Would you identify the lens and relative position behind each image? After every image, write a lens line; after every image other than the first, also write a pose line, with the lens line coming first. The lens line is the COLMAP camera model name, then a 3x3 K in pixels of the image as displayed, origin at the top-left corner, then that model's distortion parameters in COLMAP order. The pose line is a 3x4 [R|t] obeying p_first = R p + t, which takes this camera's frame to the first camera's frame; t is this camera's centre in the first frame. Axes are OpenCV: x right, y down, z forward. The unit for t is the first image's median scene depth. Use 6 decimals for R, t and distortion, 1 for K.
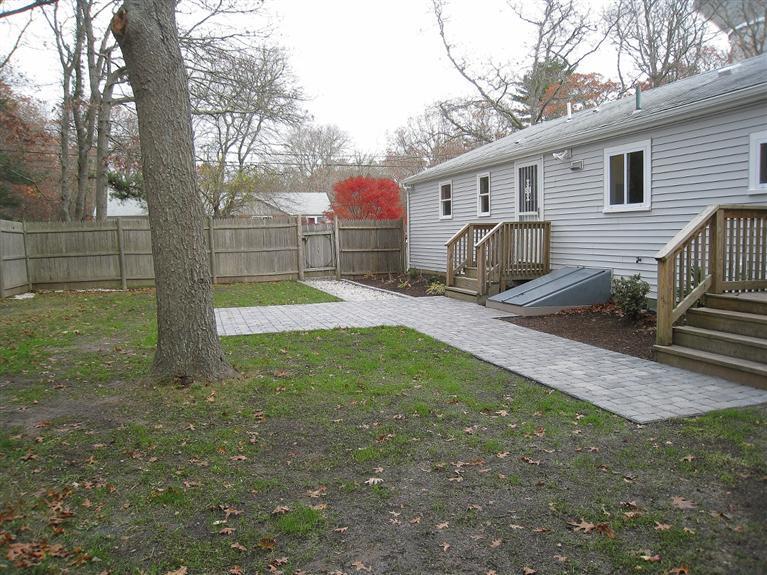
lens RADIAL K [[624.4, 0, 385.5], [0, 624.4, 287.7], [0, 0, 1]] dist [-0.152001, 0.076480]
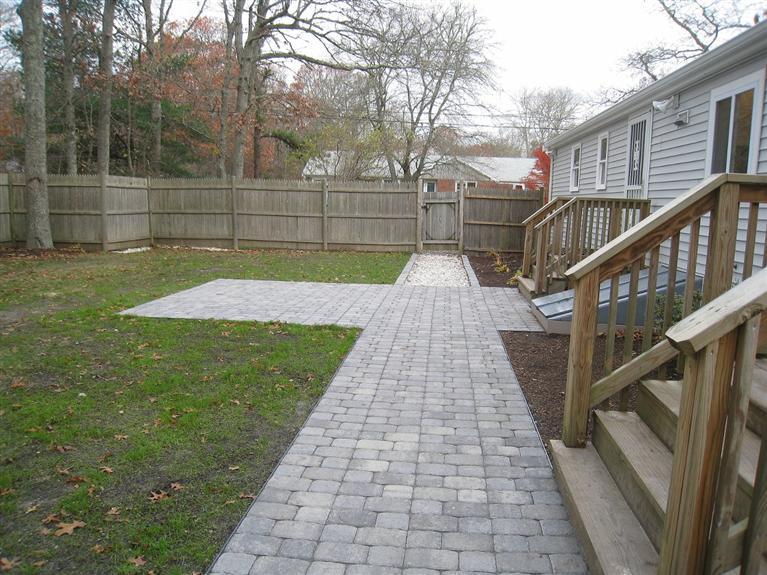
lens RADIAL K [[624.4, 0, 384.6], [0, 624.4, 294.9], [0, 0, 1]] dist [-0.152001, 0.076480]
pose [[0.921770, 0.098425, -0.375037, 0.177946], [-0.073526, 0.994066, 0.080172, -0.022335], [0.380702, -0.046326, 0.923537, 0.165494]]
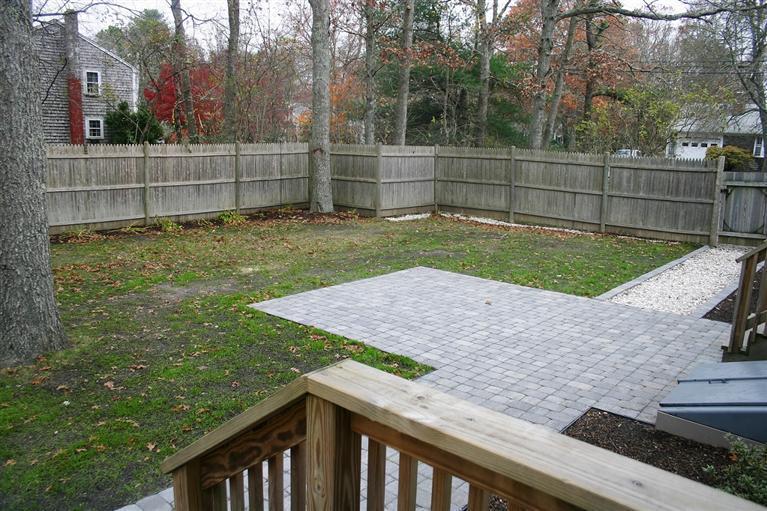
lens RADIAL K [[620.8, 0, 384.0], [0, 620.8, 255.4], [0, 0, 1]] dist [-0.107773, 0.004470]
pose [[0.532240, 0.189700, -0.825066, 0.271942], [-0.104701, 0.981840, 0.158204, -0.080009], [0.840094, 0.002183, 0.542436, 0.316022]]
